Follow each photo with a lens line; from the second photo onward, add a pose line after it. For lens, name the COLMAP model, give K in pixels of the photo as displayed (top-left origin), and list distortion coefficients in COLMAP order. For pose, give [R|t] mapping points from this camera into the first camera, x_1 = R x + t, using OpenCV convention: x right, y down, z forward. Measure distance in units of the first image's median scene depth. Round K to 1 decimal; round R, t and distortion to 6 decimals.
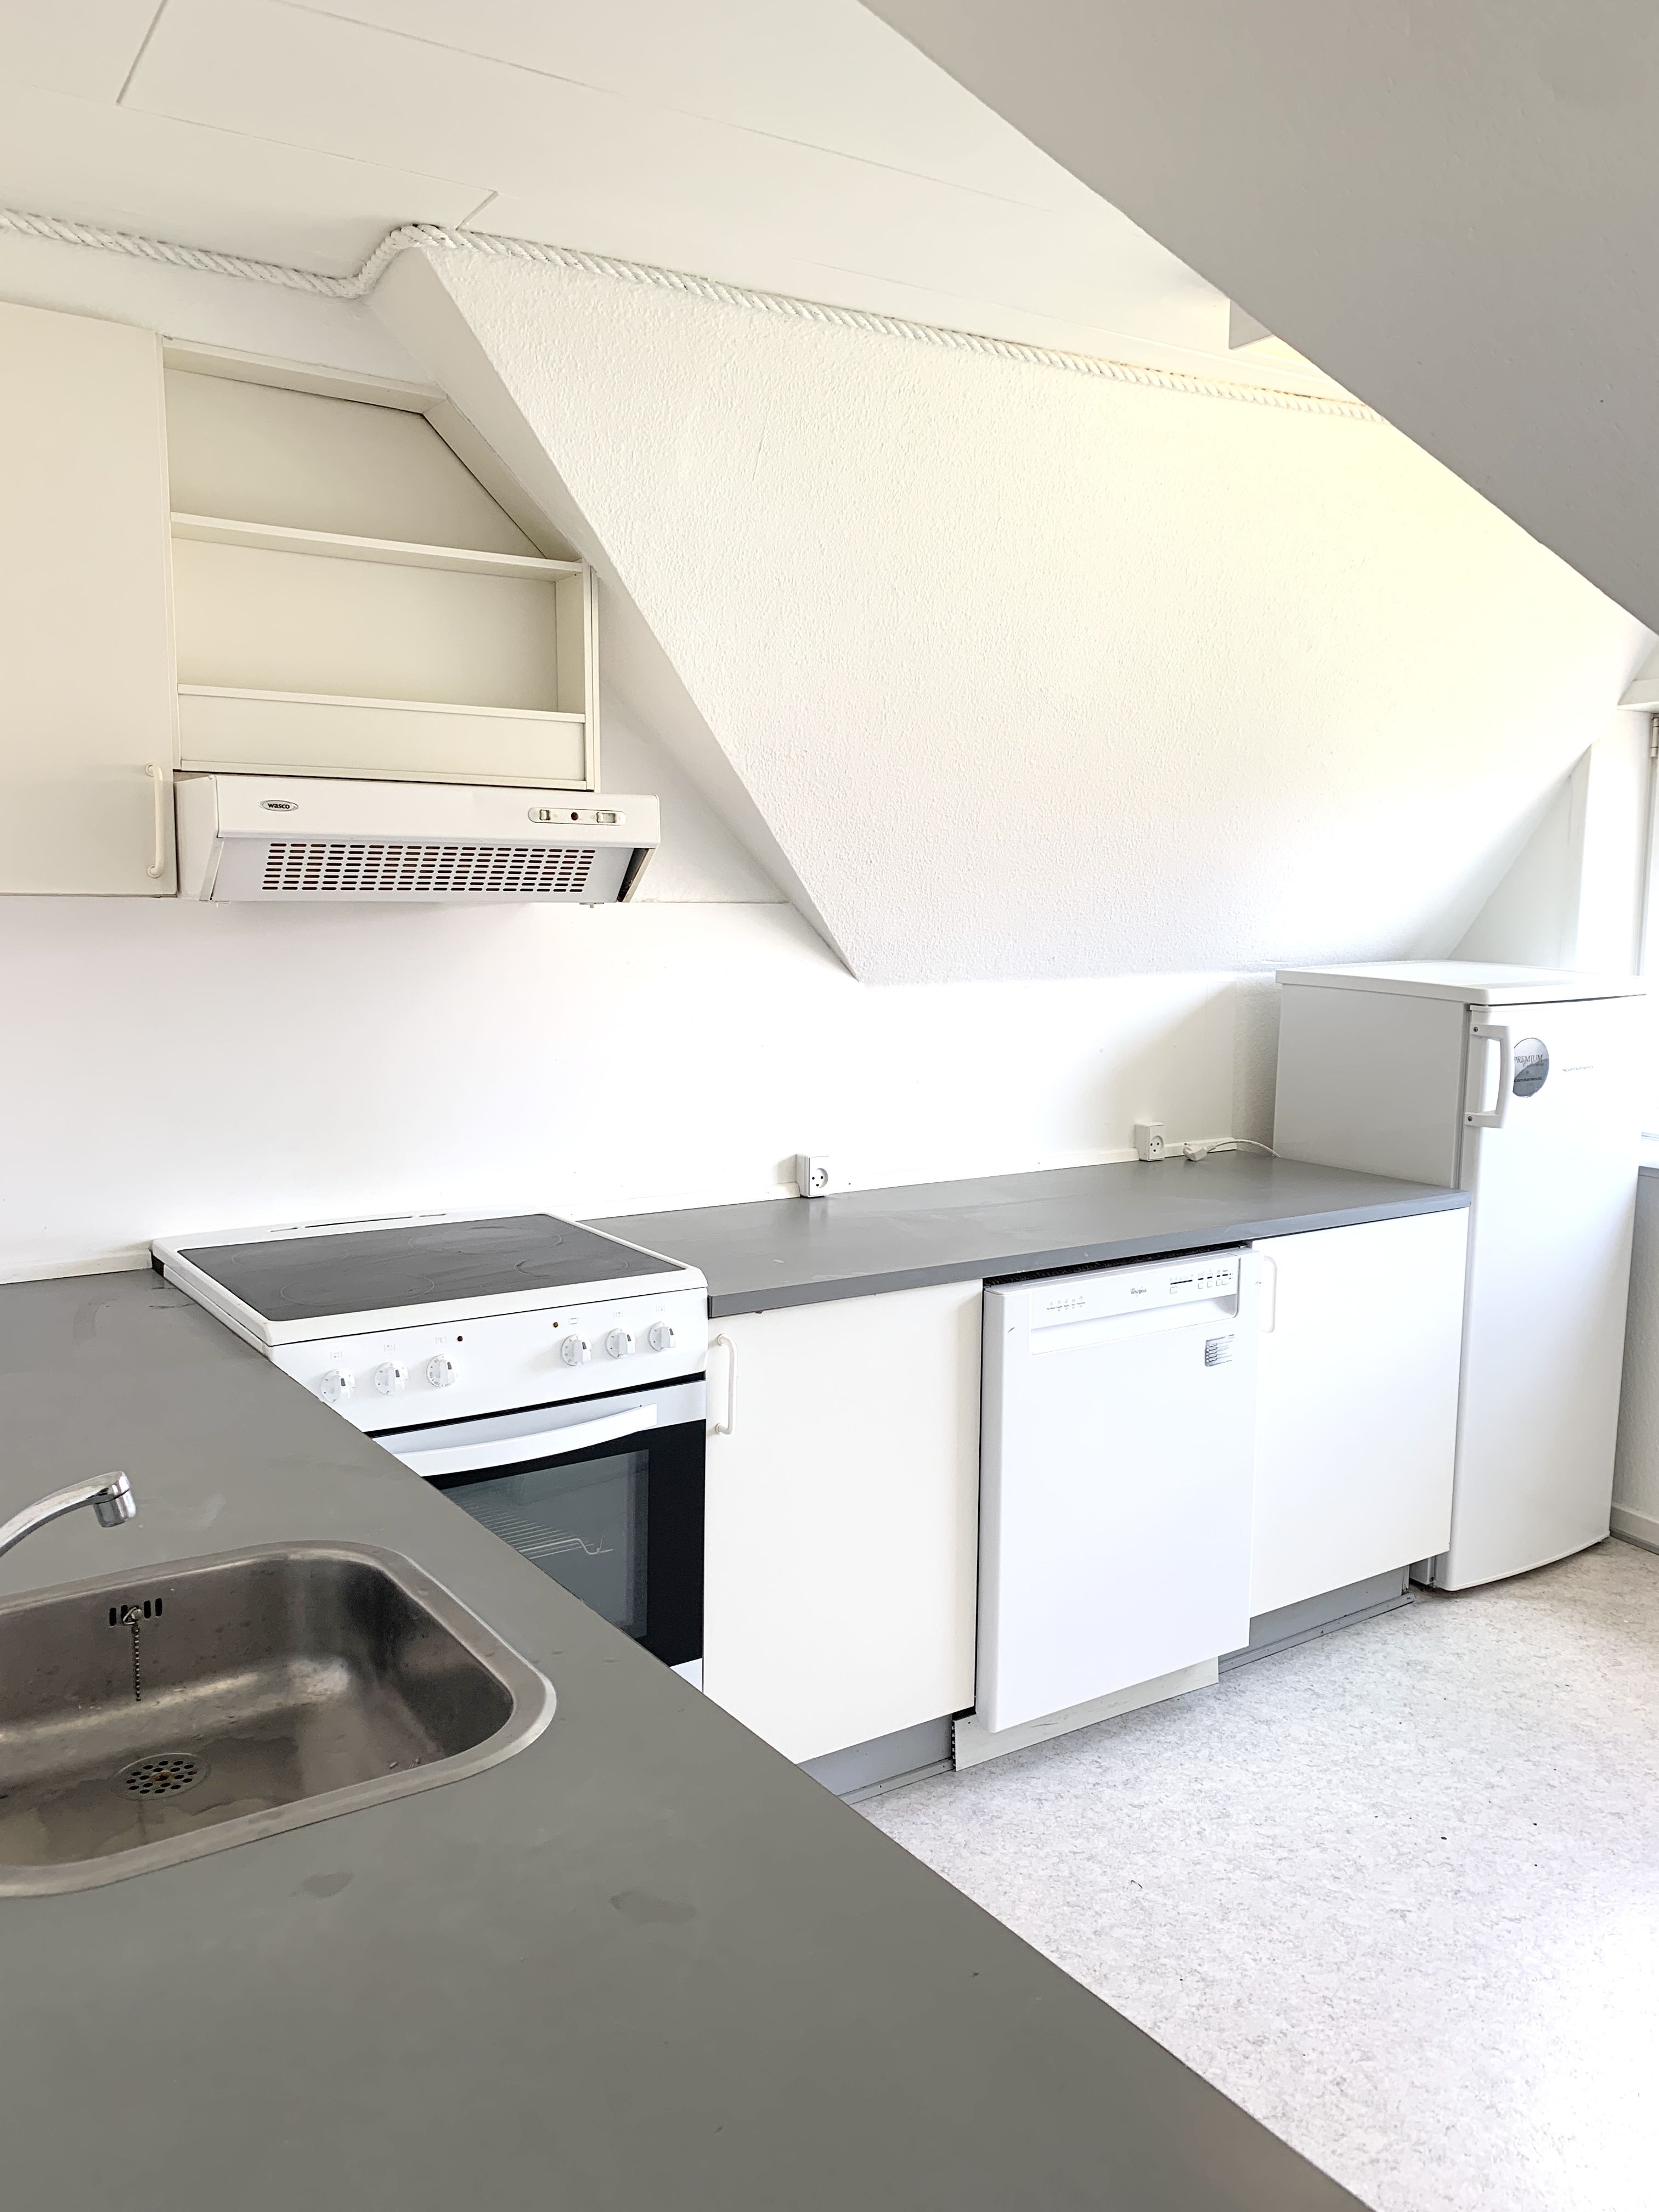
lens RADIAL K [[1676.8, 0, 852.3], [0, 1676.8, 1110.5], [0, 0, 1]] dist [0.023379, -0.046148]
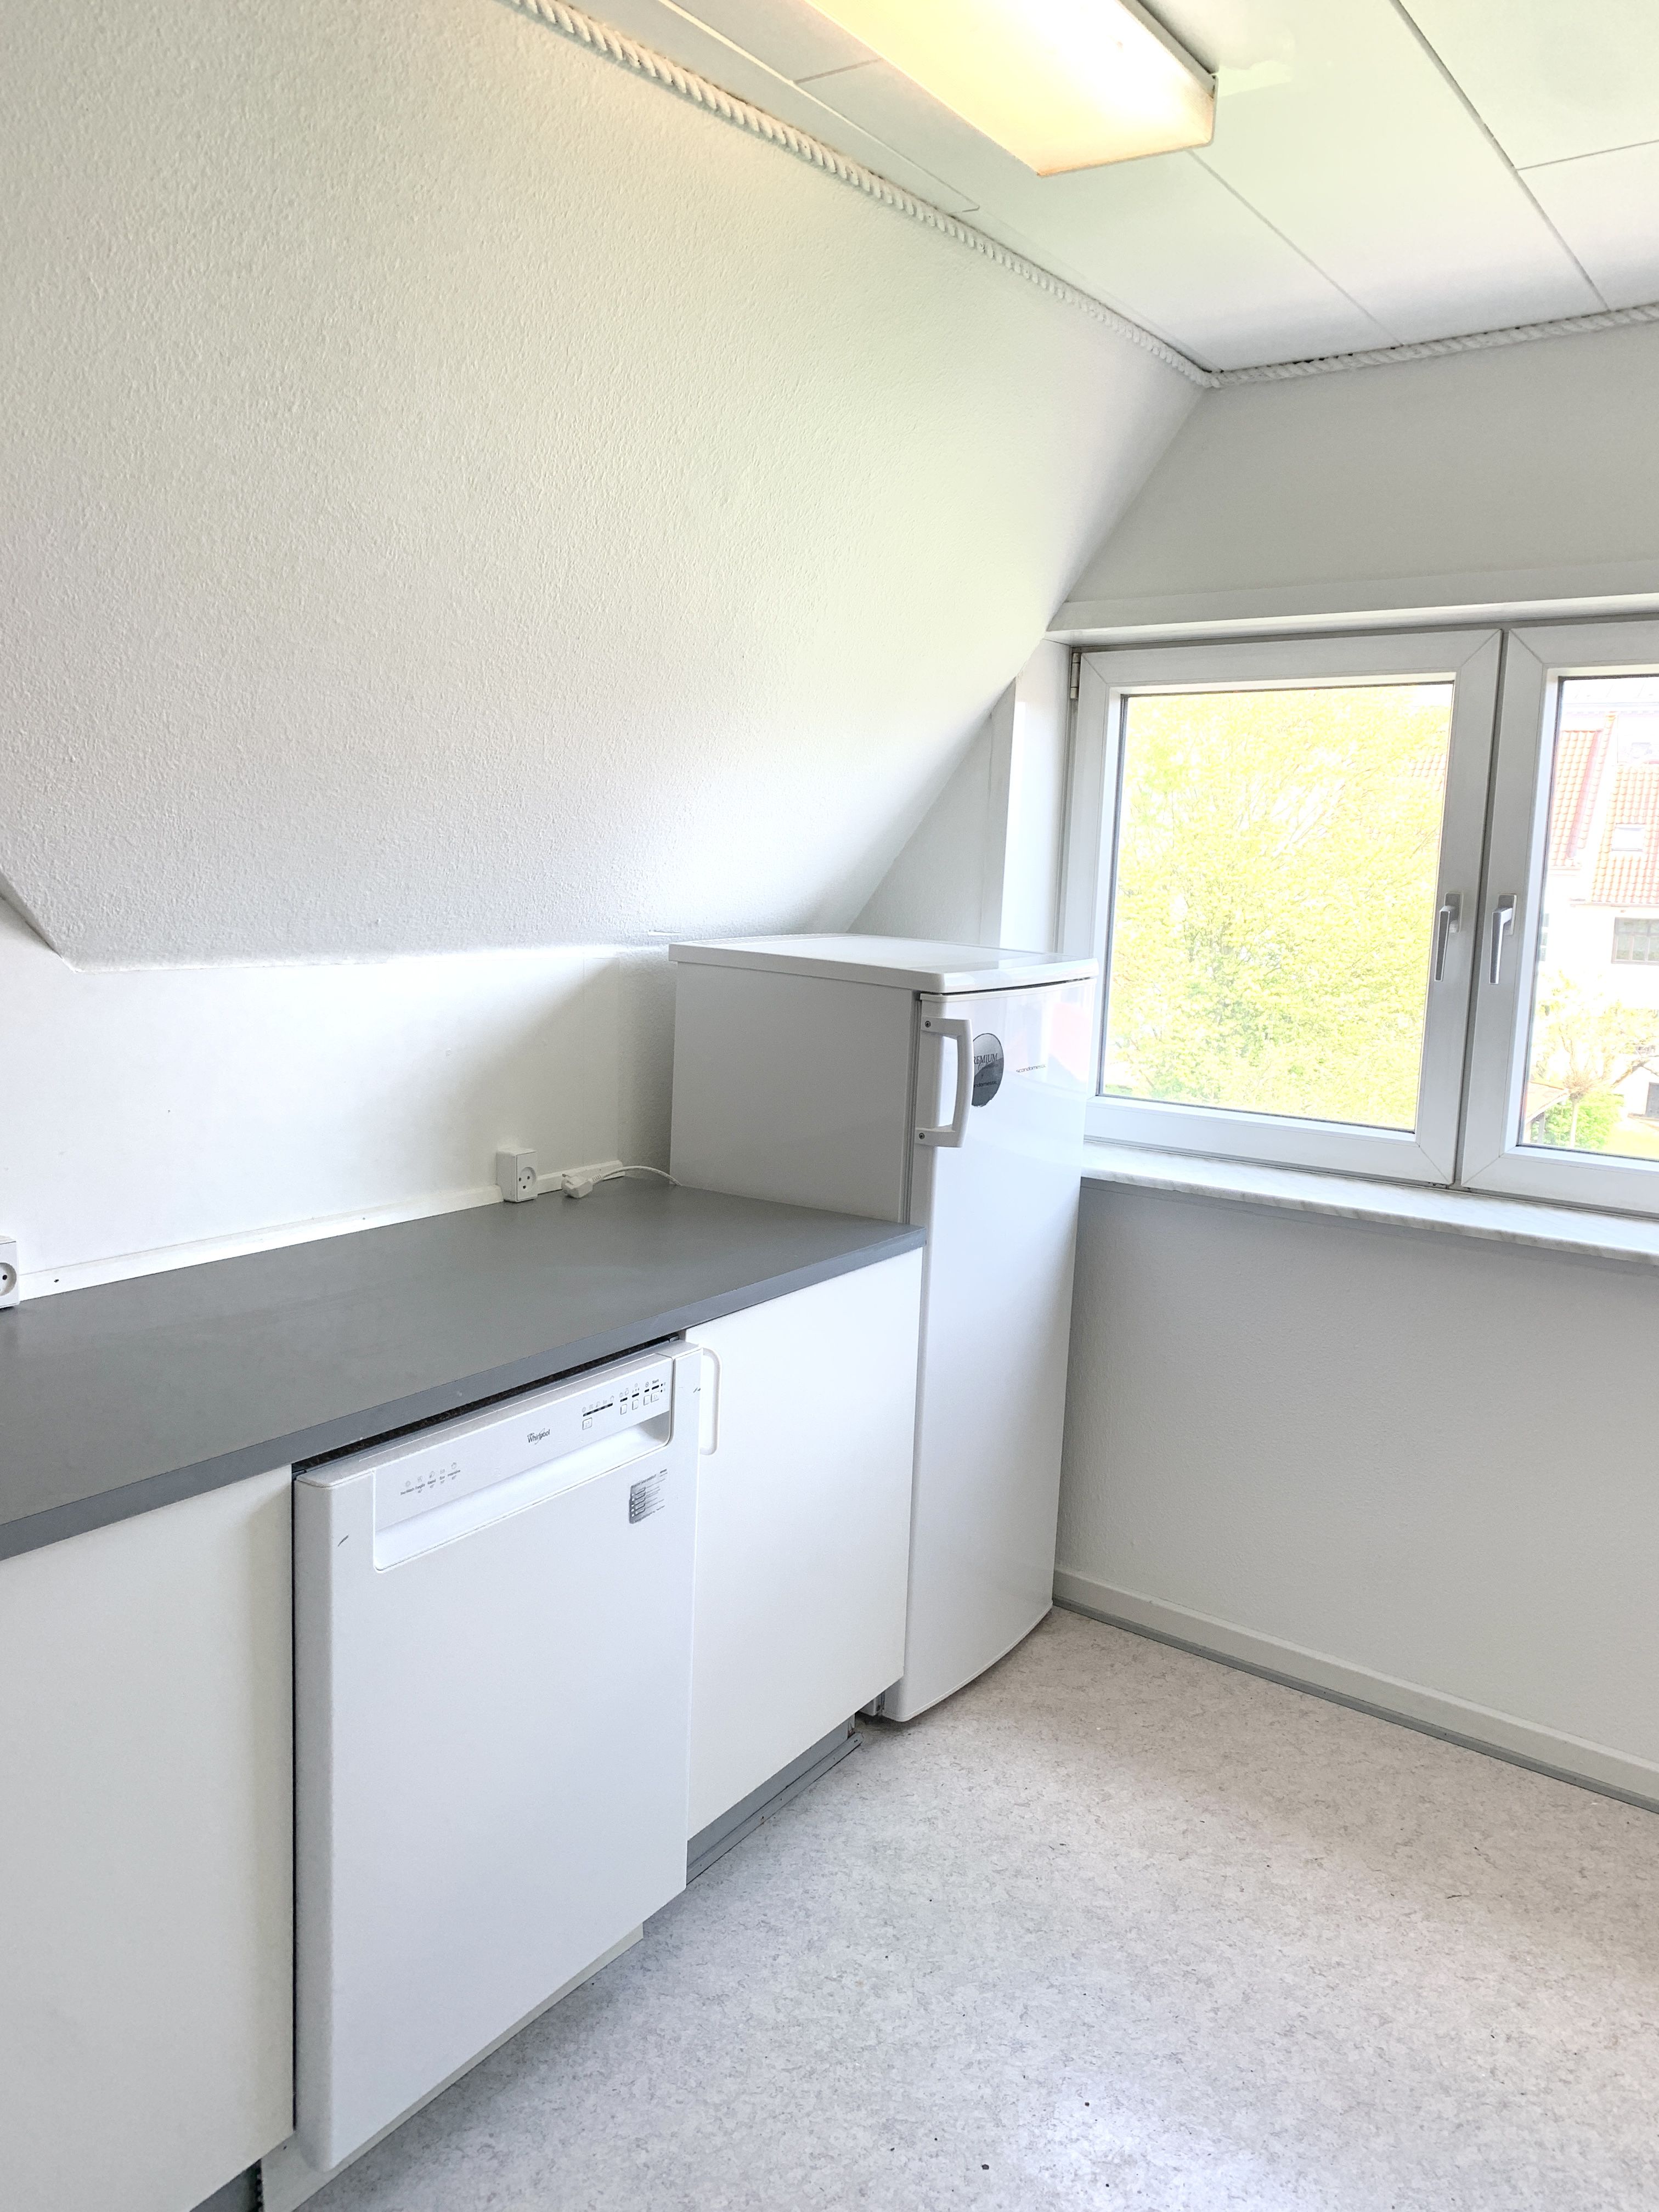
lens RADIAL K [[1676.8, 0, 852.3], [0, 1676.8, 1110.5], [0, 0, 1]] dist [0.023379, -0.046148]
pose [[0.914559, -0.025180, 0.403669, 0.019524], [0.015988, 0.999531, 0.026124, -0.033308], [-0.404137, -0.017438, 0.914532, 0.336159]]
